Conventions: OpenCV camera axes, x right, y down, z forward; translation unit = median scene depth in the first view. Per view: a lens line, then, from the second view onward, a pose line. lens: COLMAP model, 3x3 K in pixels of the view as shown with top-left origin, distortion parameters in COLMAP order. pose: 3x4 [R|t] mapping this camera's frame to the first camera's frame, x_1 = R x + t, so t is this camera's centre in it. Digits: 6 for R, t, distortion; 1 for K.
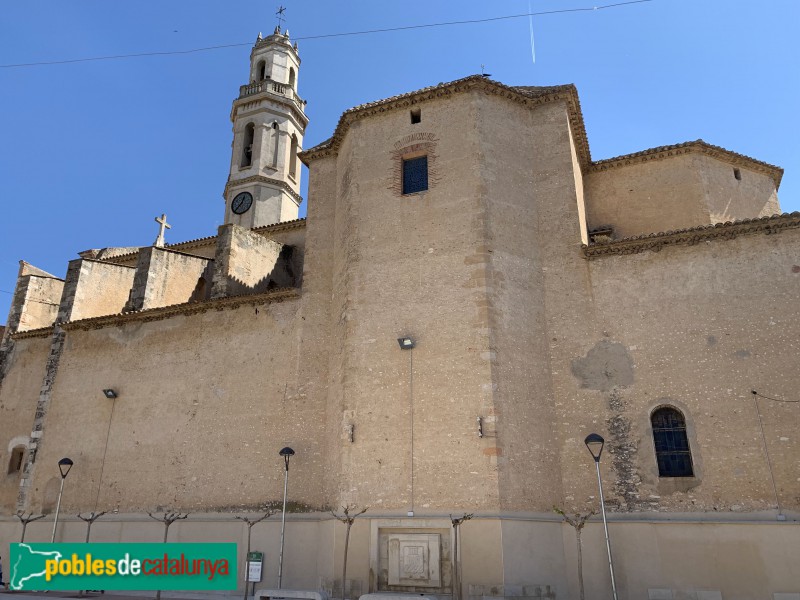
lens RADIAL K [[606.4, 0, 396.4], [0, 606.4, 298.5], [0, 0, 1]] dist [0.019538, -0.017631]
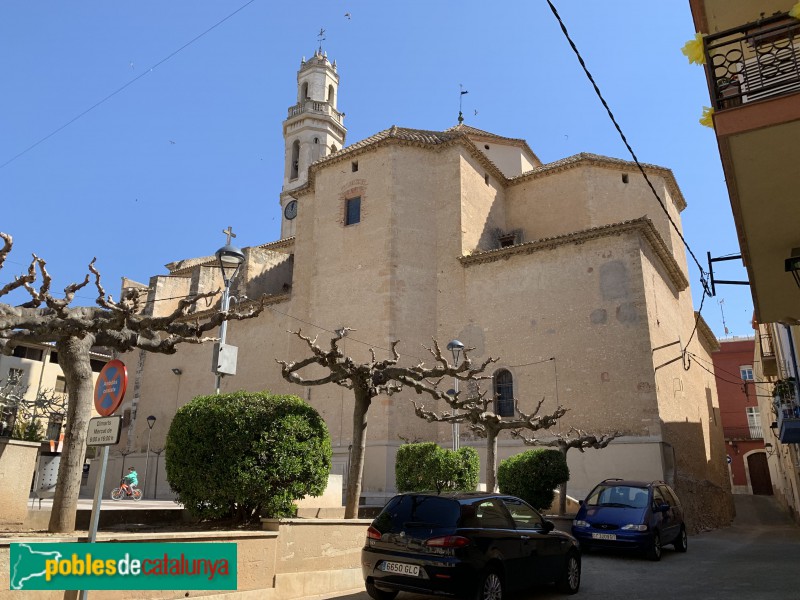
lens RADIAL K [[606.4, 0, 404.1], [0, 606.4, 298.8], [0, 0, 1]] dist [0.019538, -0.017631]
pose [[0.982039, -0.056150, -0.180131, 0.365338], [0.067313, 0.996133, 0.056461, -0.068143], [0.176265, -0.067572, 0.982021, -0.349031]]
